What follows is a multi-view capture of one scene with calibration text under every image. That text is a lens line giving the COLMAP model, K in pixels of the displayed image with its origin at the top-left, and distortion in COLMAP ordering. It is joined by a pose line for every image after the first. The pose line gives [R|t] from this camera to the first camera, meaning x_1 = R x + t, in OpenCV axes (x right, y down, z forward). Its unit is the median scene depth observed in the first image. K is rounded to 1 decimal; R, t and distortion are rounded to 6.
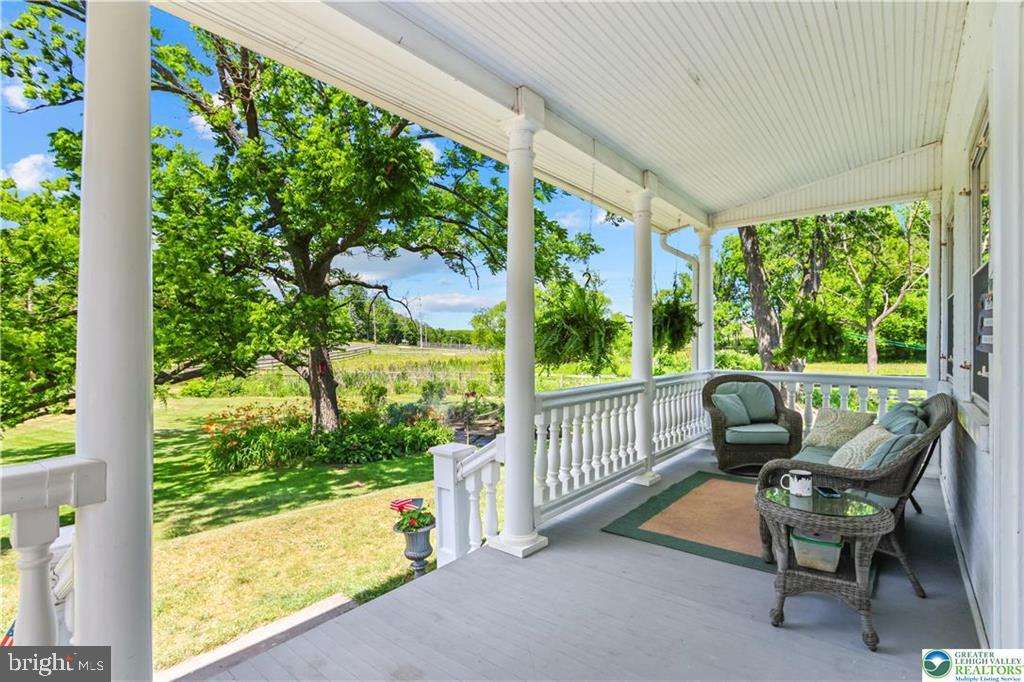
lens RADIAL K [[501.3, 0, 512.0], [0, 501.3, 341.0], [0, 0, 1]] dist [-0.000148, 0.000179]
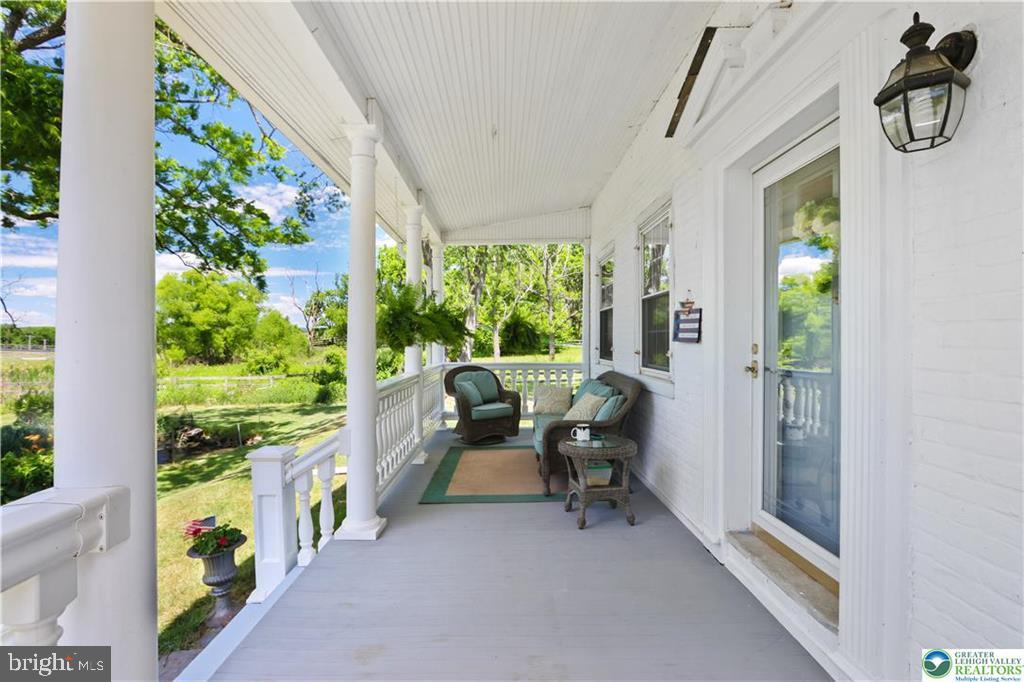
lens RADIAL K [[483.4, 0, 505.4], [0, 483.4, 343.3], [0, 0, 1]] dist [-0.011694, 0.000120]
pose [[0.774949, -0.005629, 0.631999, -0.357582], [0.002097, 0.999978, 0.006335, 0.006762], [-0.632020, -0.003584, 0.774944, 0.025553]]
